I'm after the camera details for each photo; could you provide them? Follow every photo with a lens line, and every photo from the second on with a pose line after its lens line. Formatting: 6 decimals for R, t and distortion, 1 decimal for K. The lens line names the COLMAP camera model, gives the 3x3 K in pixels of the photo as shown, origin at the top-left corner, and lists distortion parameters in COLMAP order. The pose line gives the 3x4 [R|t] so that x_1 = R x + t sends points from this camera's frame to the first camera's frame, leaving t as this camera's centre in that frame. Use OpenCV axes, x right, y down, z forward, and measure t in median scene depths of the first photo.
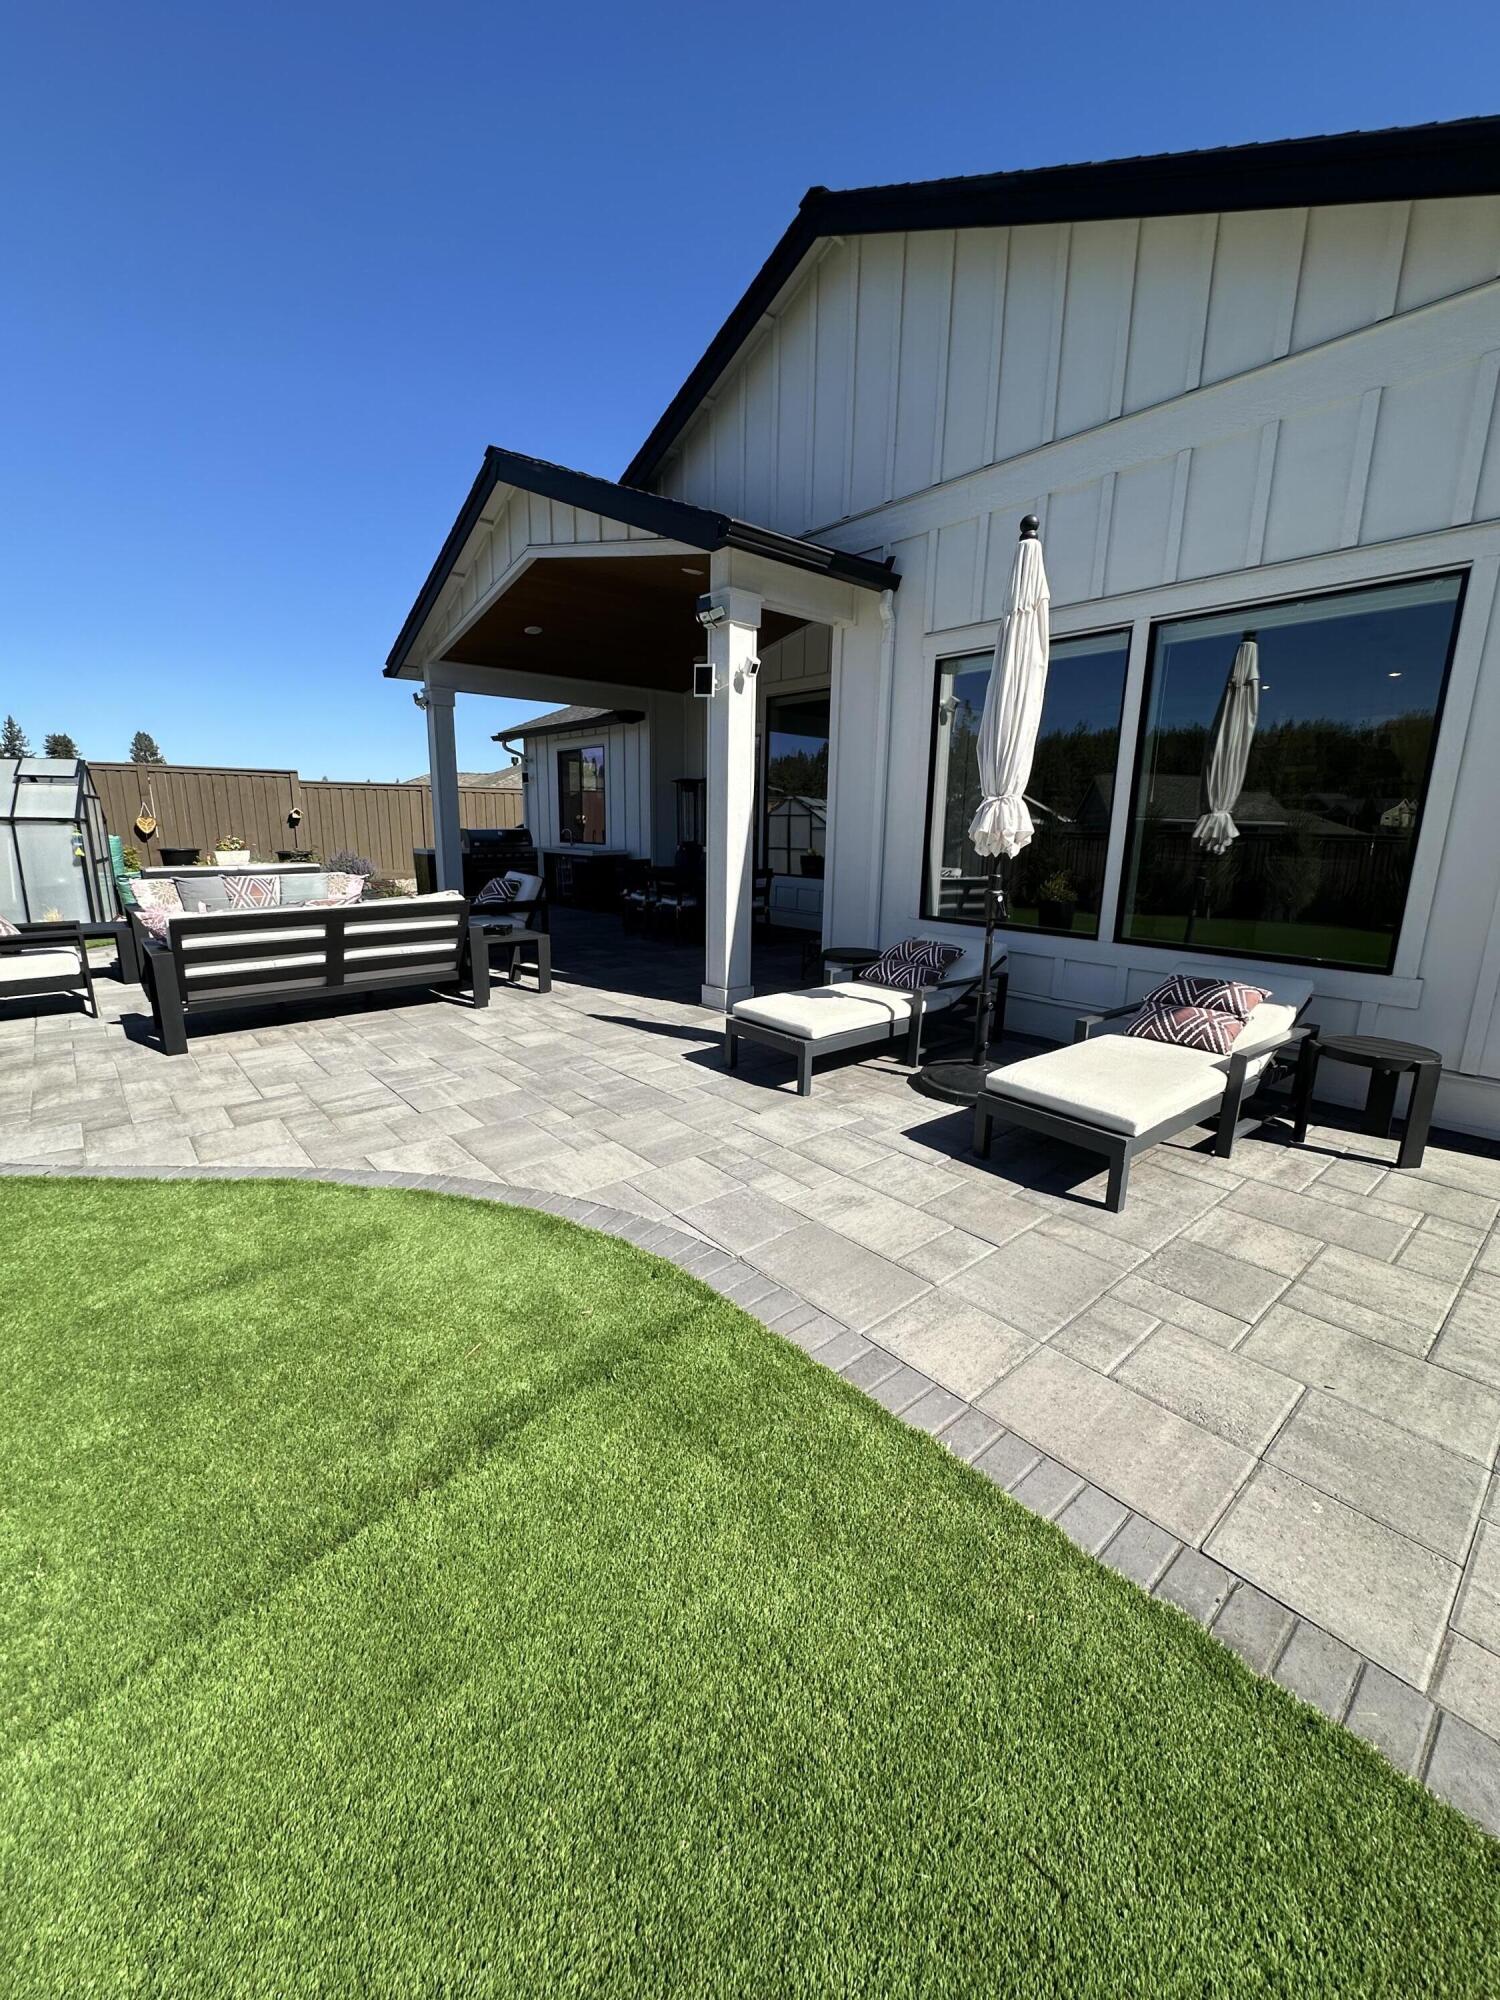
lens RADIAL K [[805.3, 0, 750.0], [0, 805.3, 1000.0], [0, 0, 1]] dist [0.001211, -0.000009]
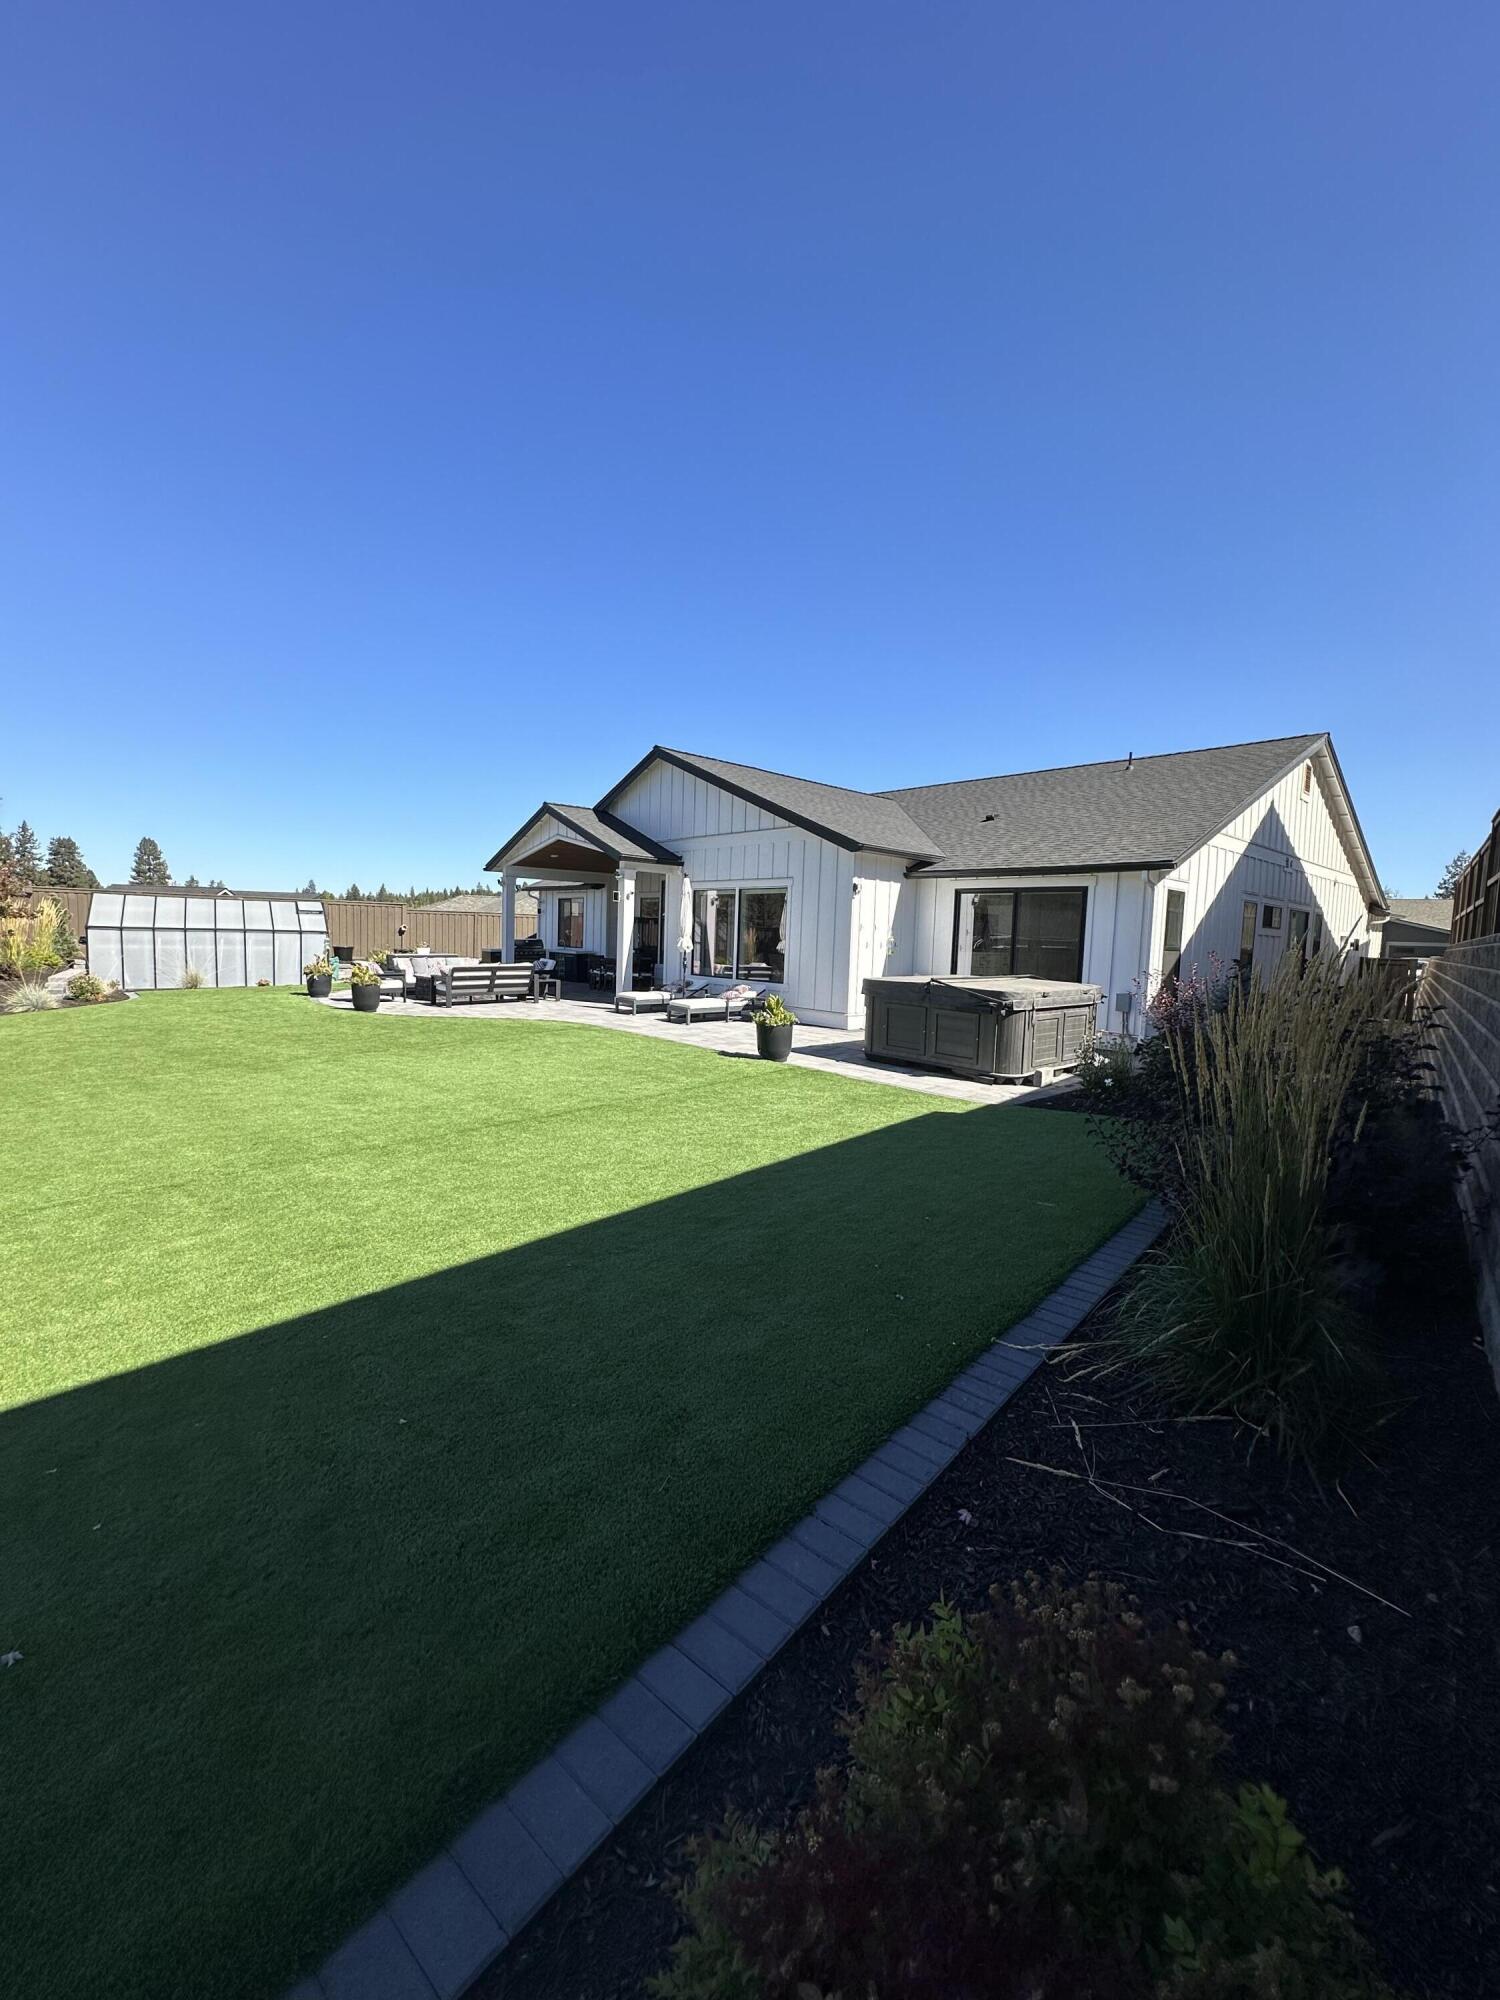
lens RADIAL K [[805.3, 0, 750.0], [0, 805.3, 1000.0], [0, 0, 1]] dist [0.001211, -0.000009]
pose [[0.999498, 0.015152, 0.027824, 0.271708], [-0.011372, 0.991276, -0.131310, 0.290414], [-0.029571, 0.130928, 0.990951, -1.472164]]
